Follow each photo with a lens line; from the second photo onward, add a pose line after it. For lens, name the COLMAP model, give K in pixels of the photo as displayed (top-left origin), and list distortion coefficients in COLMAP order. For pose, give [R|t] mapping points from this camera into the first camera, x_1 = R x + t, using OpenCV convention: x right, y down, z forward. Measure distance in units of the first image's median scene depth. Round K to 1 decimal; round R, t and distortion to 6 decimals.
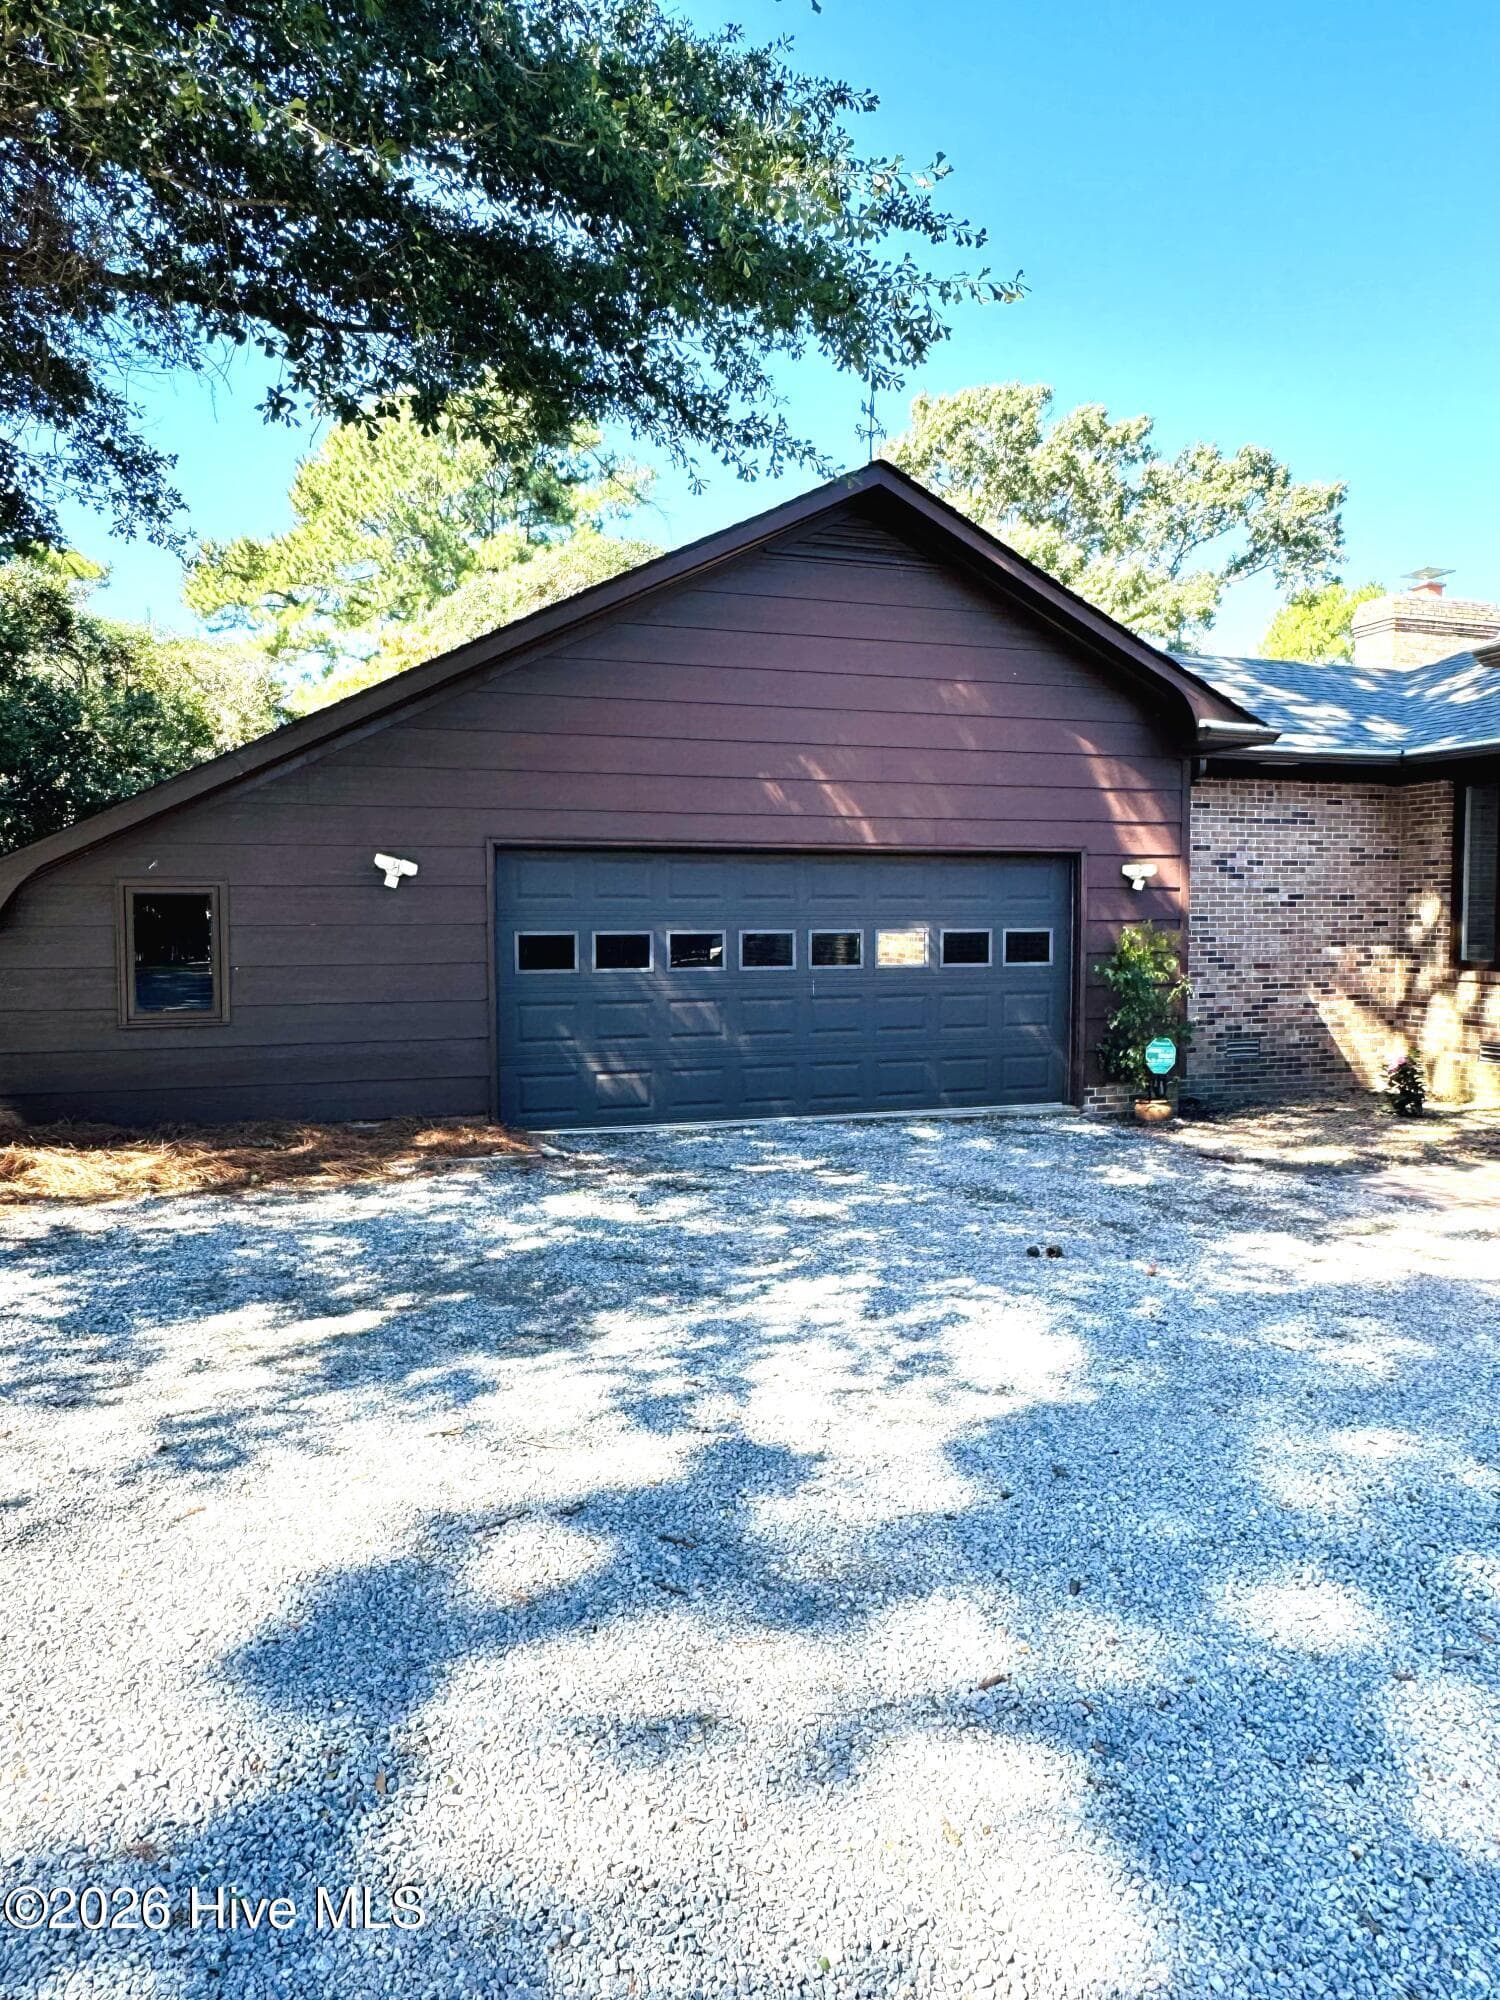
lens RADIAL K [[1469.6, 0, 787.0], [0, 1469.6, 992.9], [0, 0, 1]] dist [0.075750, -0.075452]
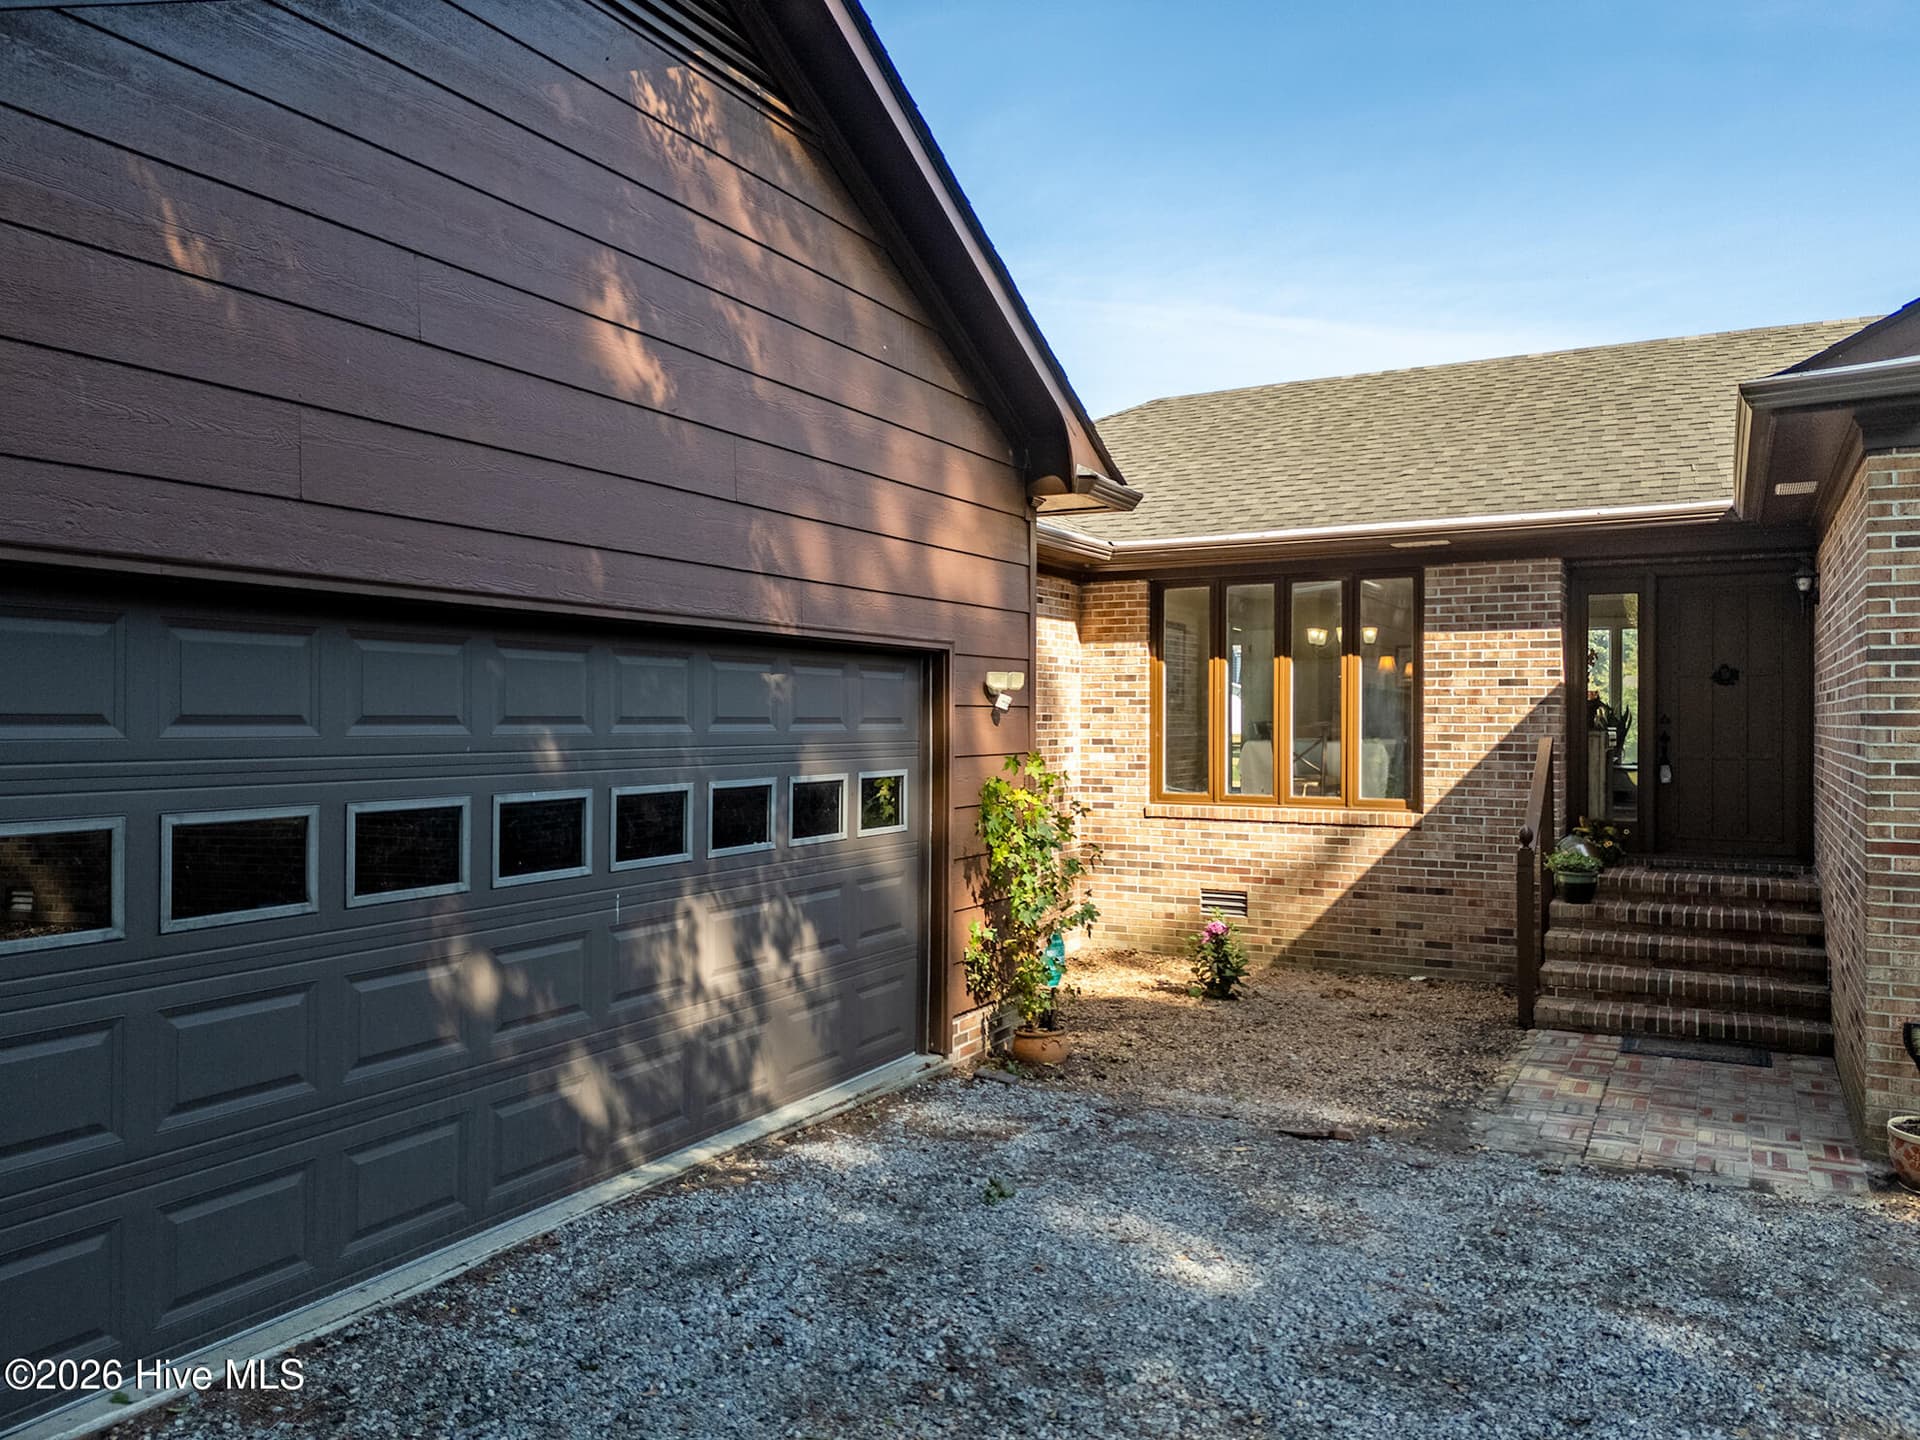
lens RADIAL K [[1410.9, 0, 953.8], [0, 1410.9, 721.6], [0, 0, 1]] dist [0.075750, -0.075452]
pose [[0.770483, 0.005944, 0.637433, -0.183872], [0.022557, 0.999076, -0.036581, -0.042642], [-0.637061, 0.042564, 0.769637, 0.536230]]
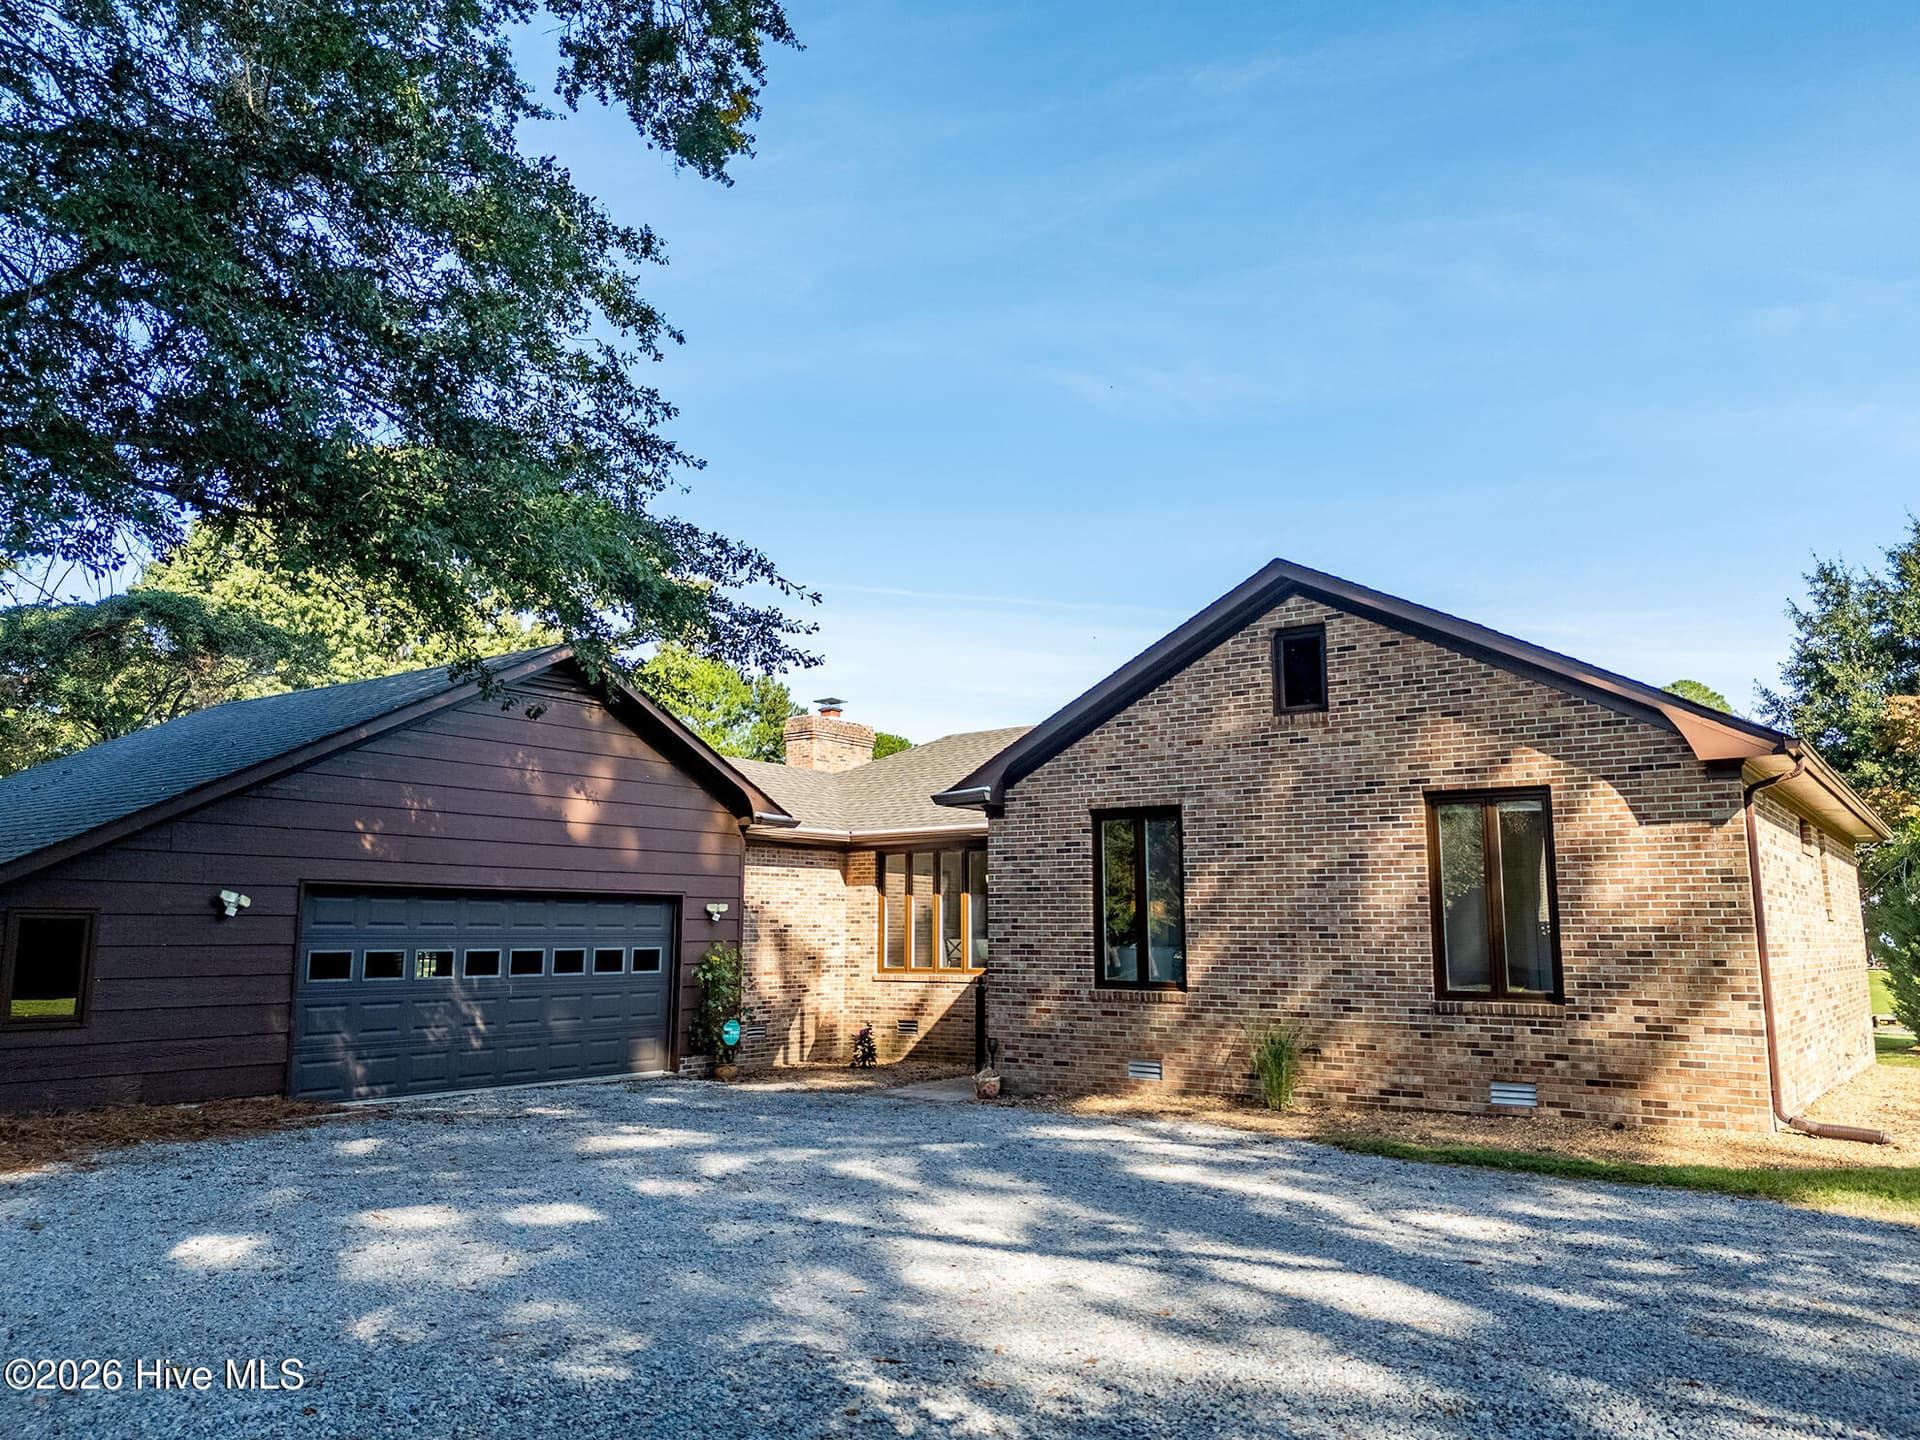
lens RADIAL K [[1410.9, 0, 952.6], [0, 1410.9, 723.9], [0, 0, 1]] dist [0.075750, -0.075452]
pose [[0.845307, 0.086936, 0.527160, -0.341555], [0.017989, 0.981482, -0.190706, 0.013155], [-0.533978, 0.170689, 0.828090, -0.363978]]
